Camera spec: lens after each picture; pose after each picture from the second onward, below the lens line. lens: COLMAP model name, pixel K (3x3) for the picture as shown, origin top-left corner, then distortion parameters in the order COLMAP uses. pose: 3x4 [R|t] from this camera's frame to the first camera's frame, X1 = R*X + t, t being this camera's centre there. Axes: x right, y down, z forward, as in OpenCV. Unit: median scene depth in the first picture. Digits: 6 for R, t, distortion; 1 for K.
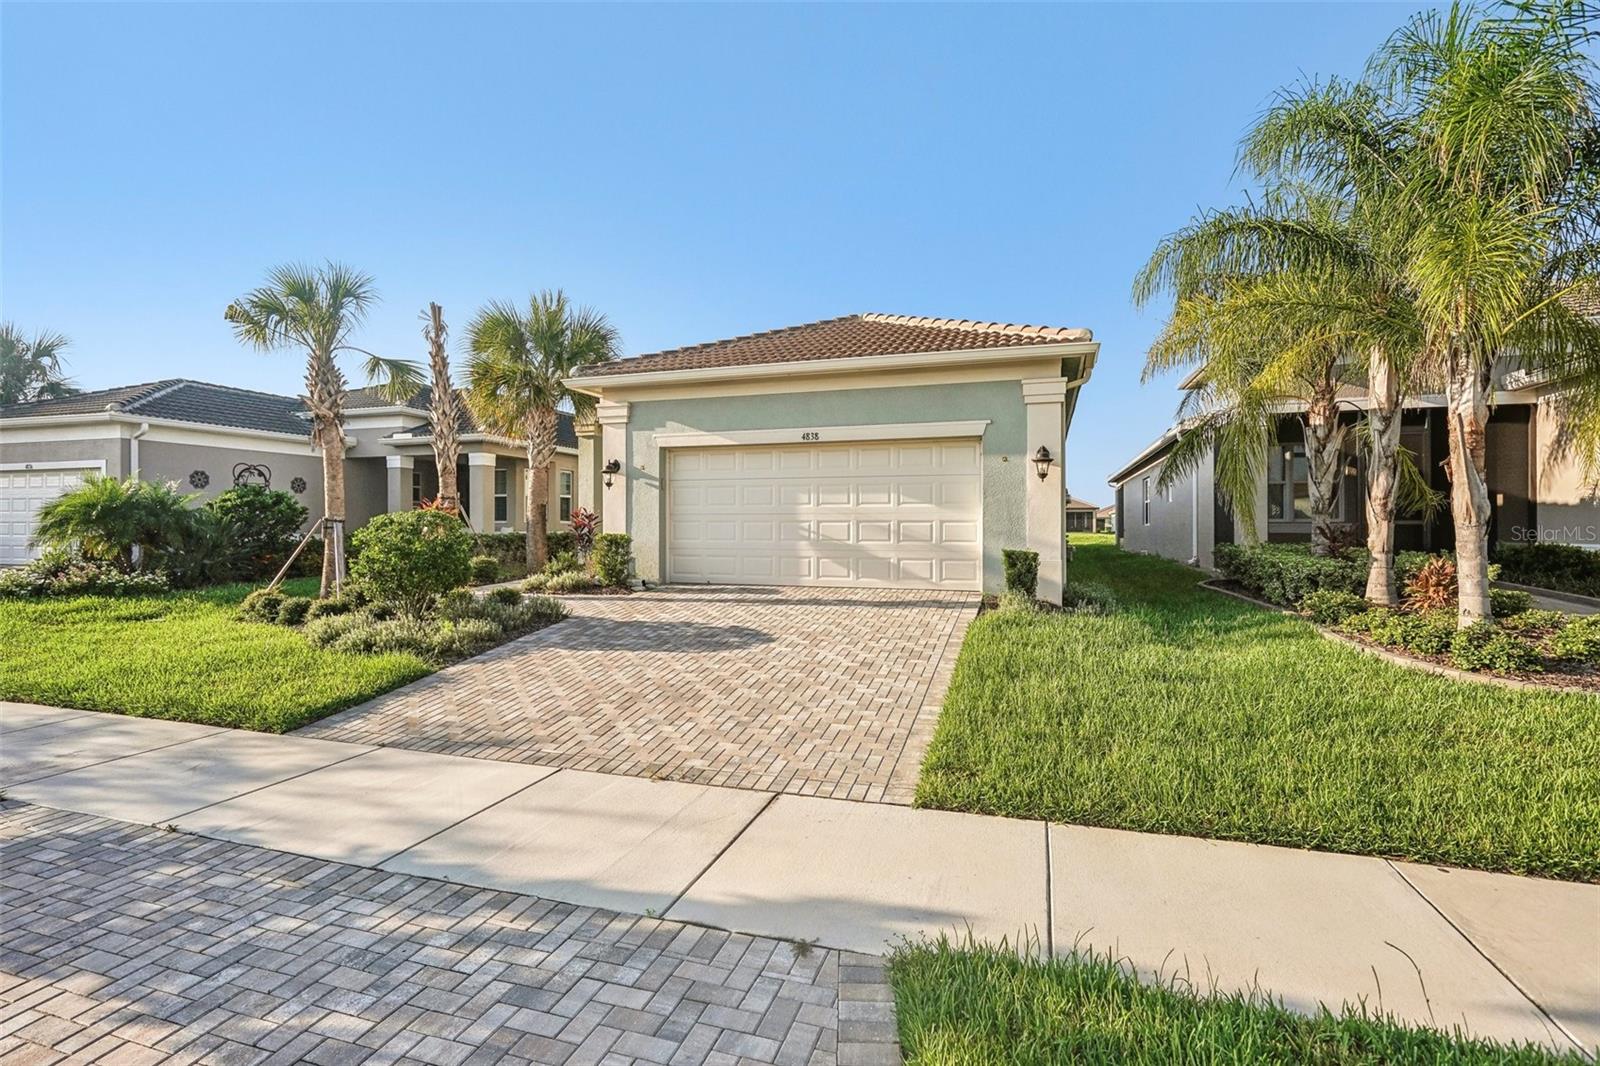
lens RADIAL K [[751.4, 0, 792.1], [0, 751.4, 543.1], [0, 0, 1]] dist [-0.000801, 0.000233]
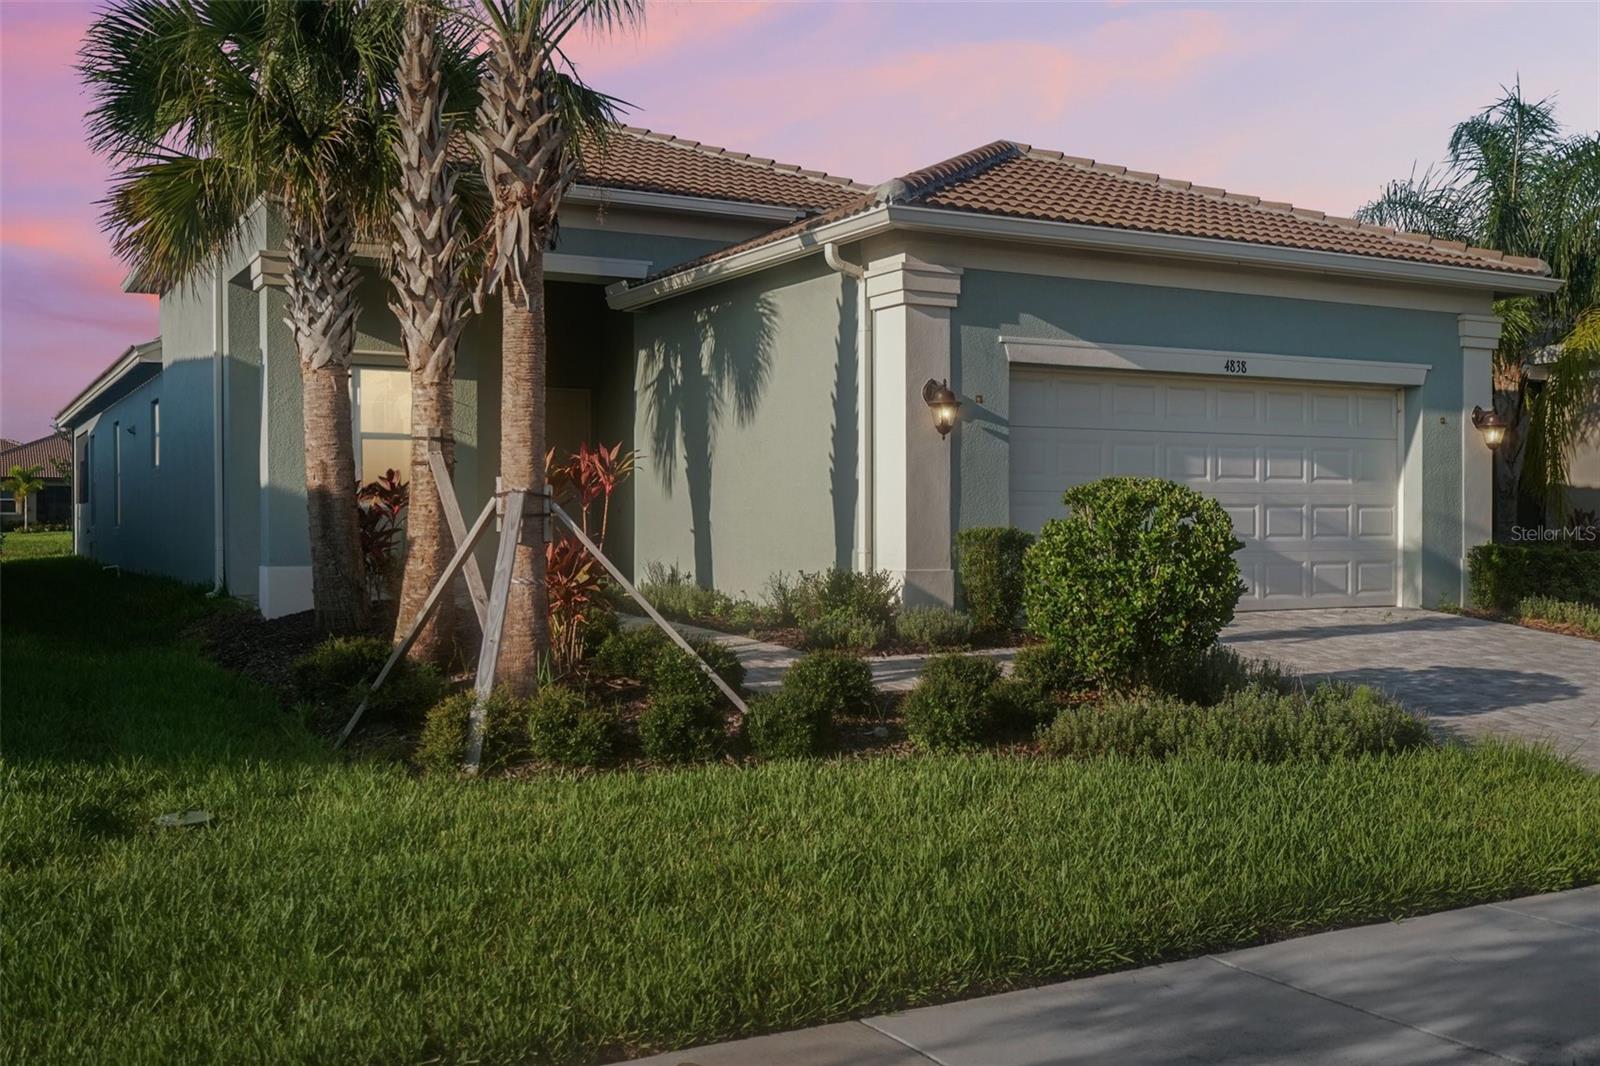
lens RADIAL K [[1583.0, 0, 800.0], [0, 1583.0, 533.0], [0, 0, 1]] dist [-0.003575, 0.000554]
pose [[0.683190, -0.007193, 0.730205, -1.169277], [0.013416, 0.999906, -0.002702, -0.007029], [-0.730117, 0.011642, 0.683223, 0.377911]]
